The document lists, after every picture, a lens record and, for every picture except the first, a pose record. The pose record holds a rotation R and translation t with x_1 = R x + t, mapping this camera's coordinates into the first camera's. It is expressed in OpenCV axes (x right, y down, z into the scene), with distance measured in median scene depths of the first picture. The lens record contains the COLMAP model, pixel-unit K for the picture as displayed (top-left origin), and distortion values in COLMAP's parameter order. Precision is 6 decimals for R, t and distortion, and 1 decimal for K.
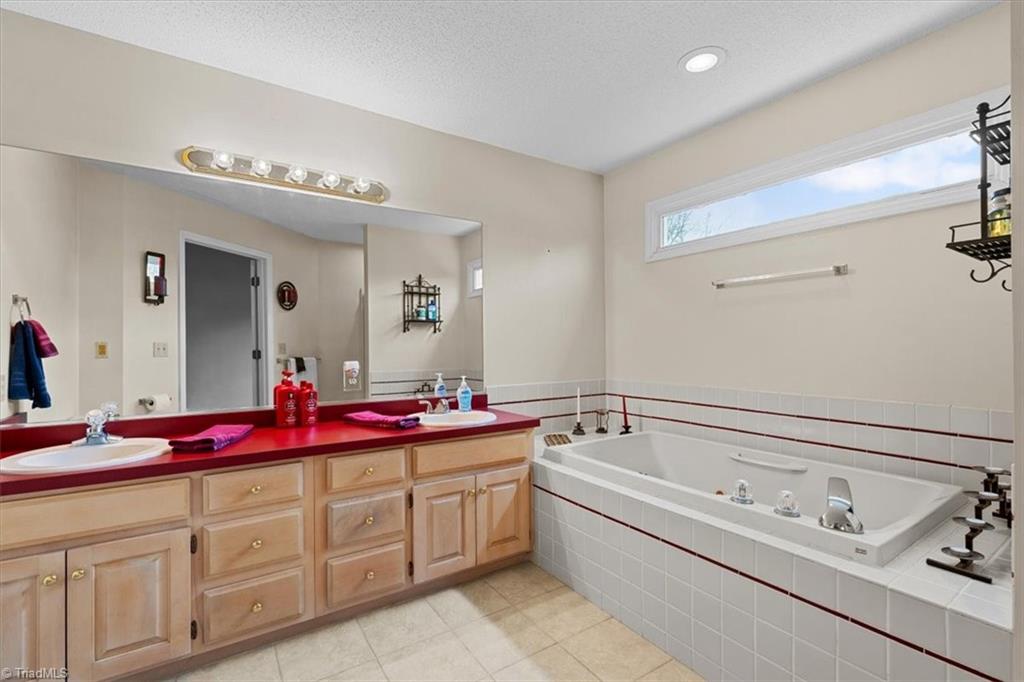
lens RADIAL K [[458.4, 0, 512.0], [0, 458.4, 341.0], [0, 0, 1]] dist [-0.000742, 0.000231]
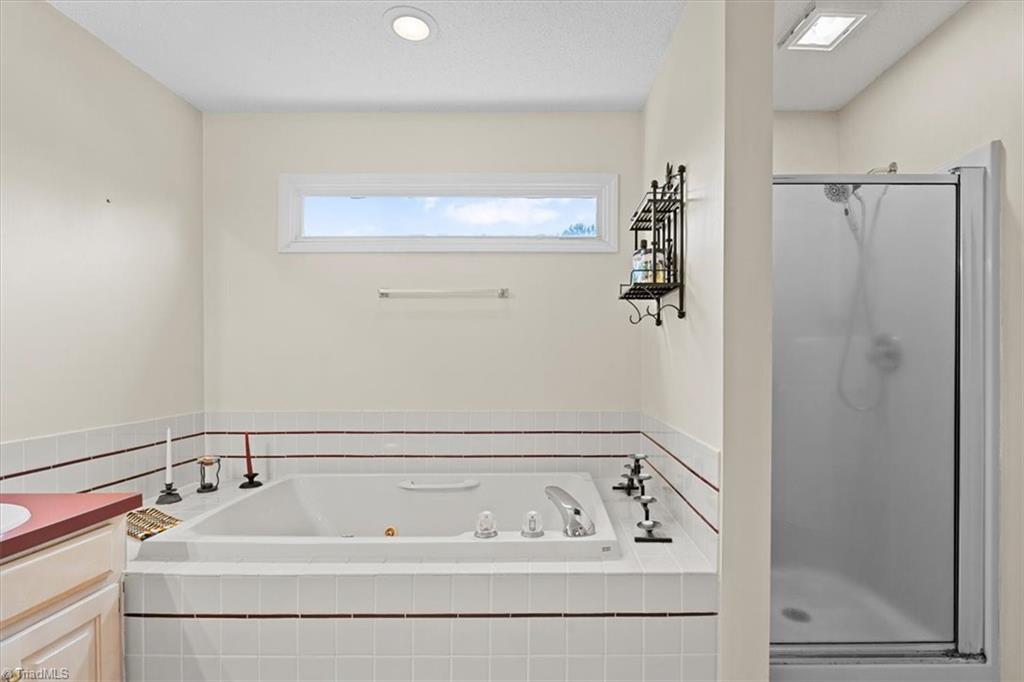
lens RADIAL K [[489.8, 0, 512.0], [0, 489.8, 341.0], [0, 0, 1]] dist [-0.019527, 0.011474]
pose [[0.549072, 0.035363, 0.835027, -0.198960], [-0.010144, 0.999313, -0.035650, 0.000757], [-0.835714, 0.011104, 0.549053, 0.291594]]
